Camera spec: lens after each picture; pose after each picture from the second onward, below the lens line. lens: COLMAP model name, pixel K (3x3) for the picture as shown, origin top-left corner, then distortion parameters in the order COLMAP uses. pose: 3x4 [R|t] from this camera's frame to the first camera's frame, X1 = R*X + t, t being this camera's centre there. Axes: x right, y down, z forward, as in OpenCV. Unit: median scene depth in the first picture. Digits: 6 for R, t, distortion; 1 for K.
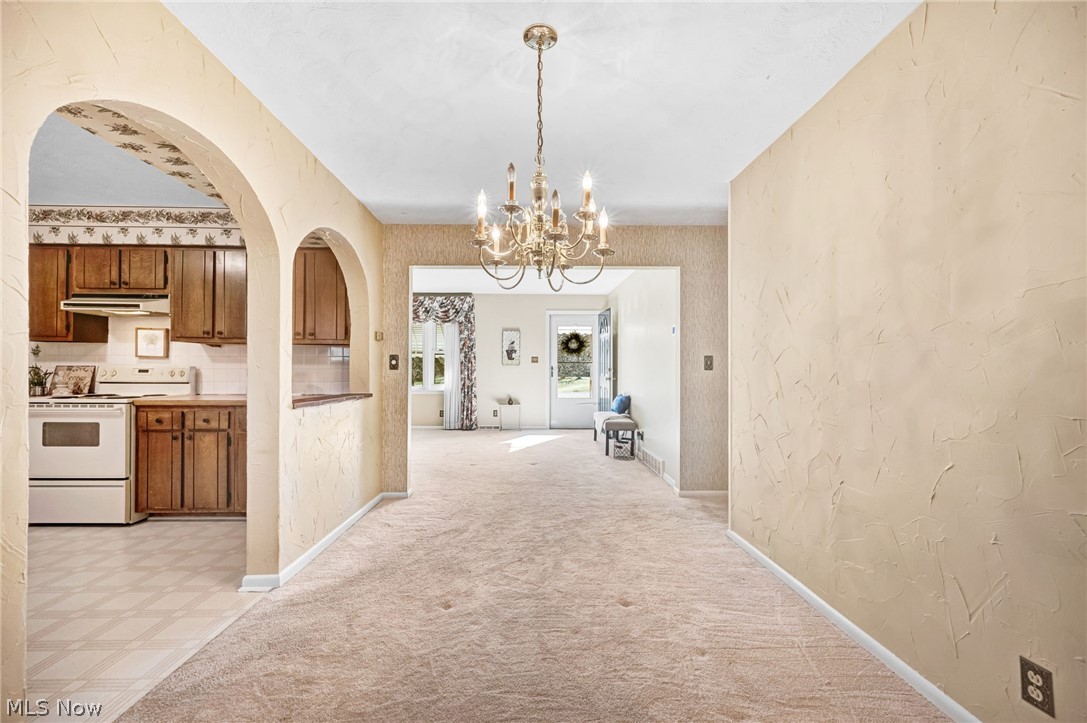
lens RADIAL K [[435.6, 0, 542.6], [0, 435.6, 364.8], [0, 0, 1]] dist [0.001427, 0.000247]
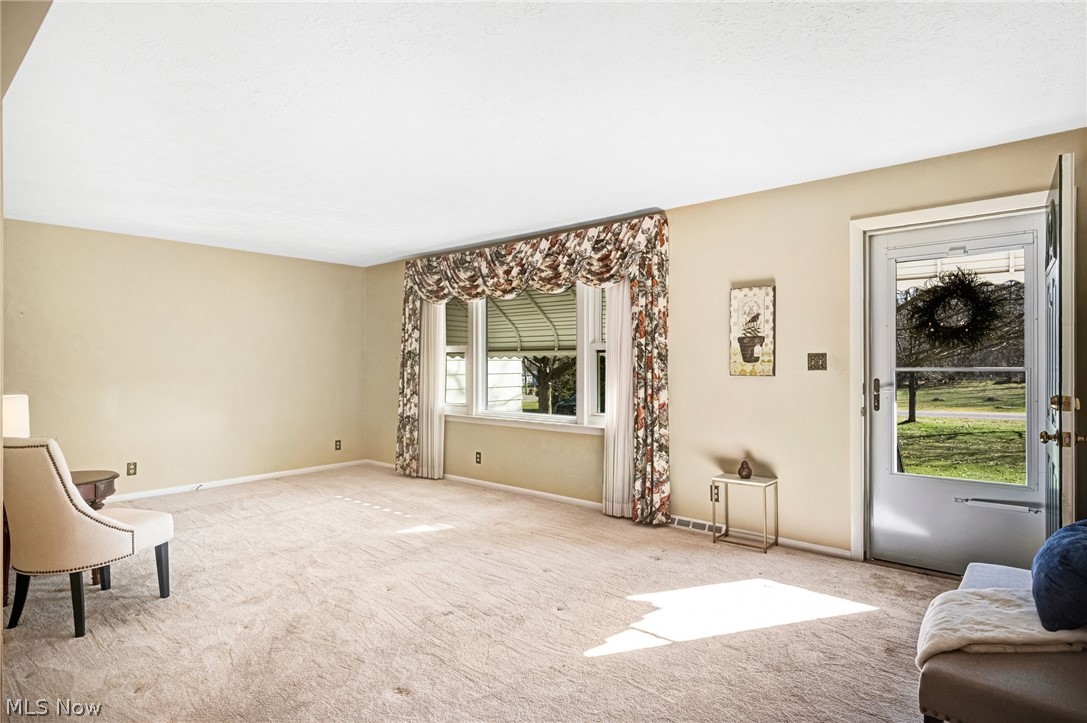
lens RADIAL K [[582.1, 0, 544.7], [0, 582.1, 364.6], [0, 0, 1]] dist [-0.006211, -0.000225]
pose [[0.744655, -0.001979, -0.667447, 0.299524], [0.002393, 0.999997, -0.000294, -0.021141], [0.667446, -0.001378, 0.744657, 1.069367]]
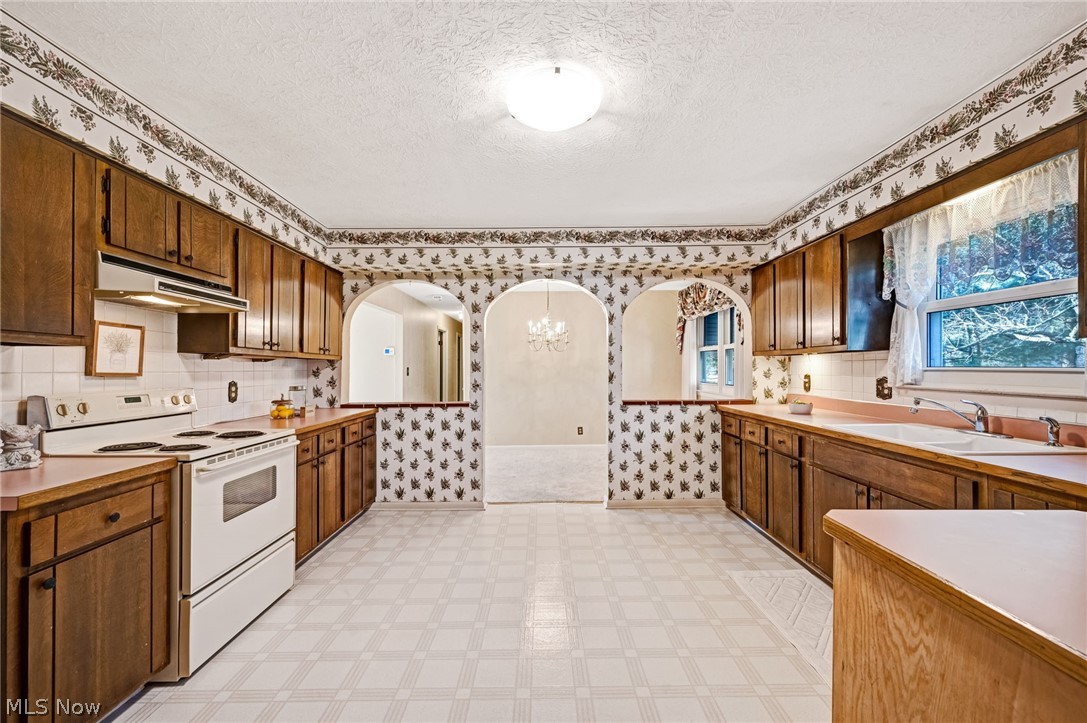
lens RADIAL K [[435.6, 0, 536.0], [0, 435.6, 365.9], [0, 0, 1]] dist [0.001427, 0.000247]
pose [[0.033187, 0.000798, 0.999449, -1.451802], [-0.004614, 0.999989, -0.000645, -0.032004], [-0.999439, -0.004590, 0.033190, 0.444567]]
